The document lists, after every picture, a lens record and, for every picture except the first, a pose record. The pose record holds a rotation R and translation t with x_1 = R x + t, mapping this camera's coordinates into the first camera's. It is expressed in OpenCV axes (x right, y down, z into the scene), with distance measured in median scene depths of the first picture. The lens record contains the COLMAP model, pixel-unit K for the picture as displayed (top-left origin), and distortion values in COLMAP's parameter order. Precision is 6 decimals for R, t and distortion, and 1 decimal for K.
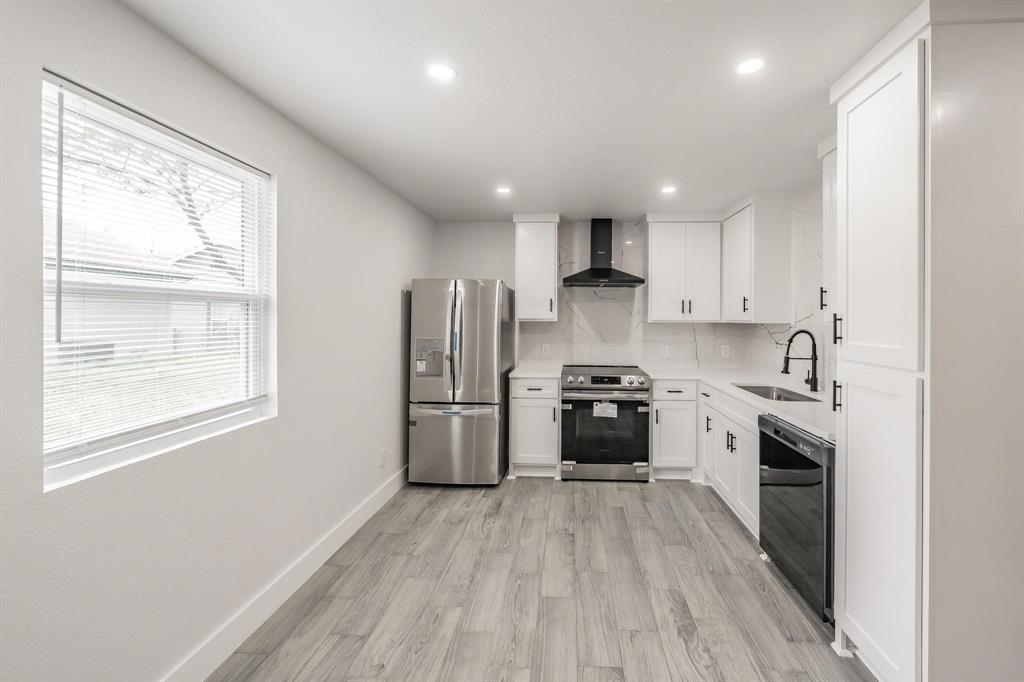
lens RADIAL K [[411.4, 0, 552.2], [0, 411.4, 317.7], [0, 0, 1]] dist [-0.000066, -0.000021]
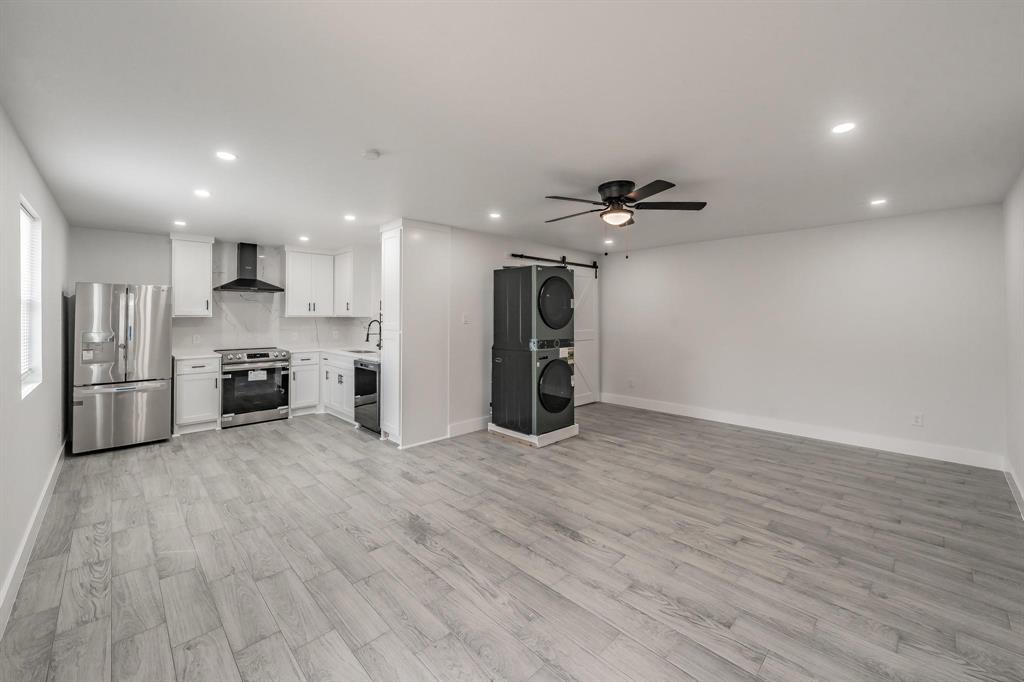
lens RADIAL K [[407.7, 0, 503.6], [0, 407.7, 310.2], [0, 0, 1]] dist [0.000899, 0.000268]
pose [[0.692448, 0.002644, 0.721463, -0.325618], [0.001581, 0.999985, -0.005182, -0.005767], [-0.721466, 0.004729, 0.692434, -0.685315]]
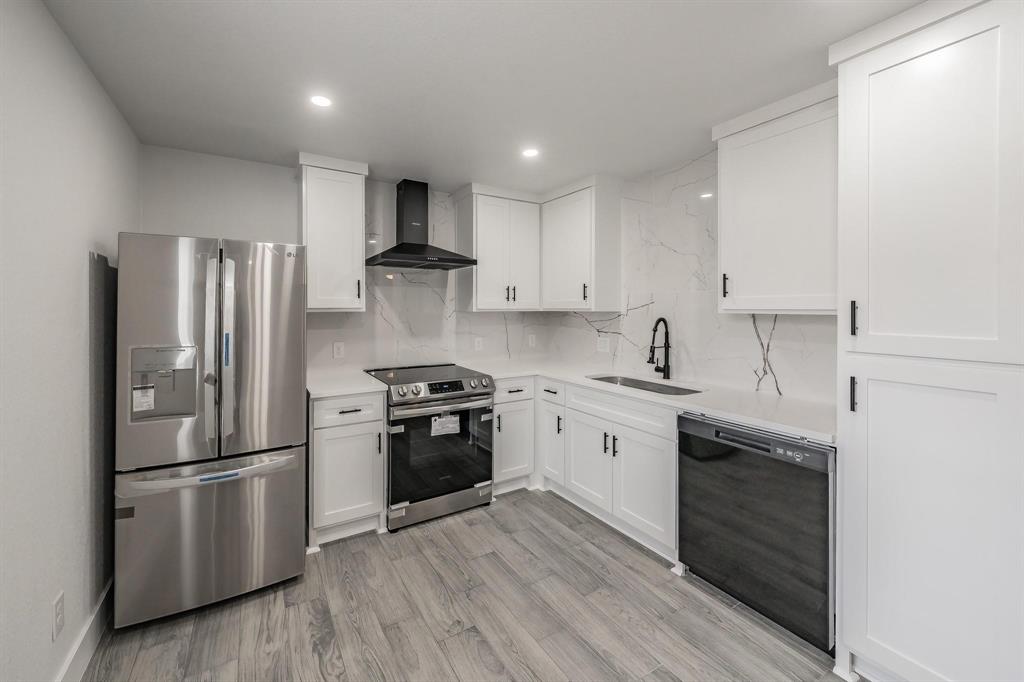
lens RADIAL K [[398.4, 0, 474.7], [0, 398.4, 307.2], [0, 0, 1]] dist [-0.000775, -0.000074]
pose [[0.852240, -0.005397, 0.523124, -0.215690], [0.003788, 0.999984, 0.004145, -0.001528], [-0.523138, -0.001551, 0.852247, 0.332002]]
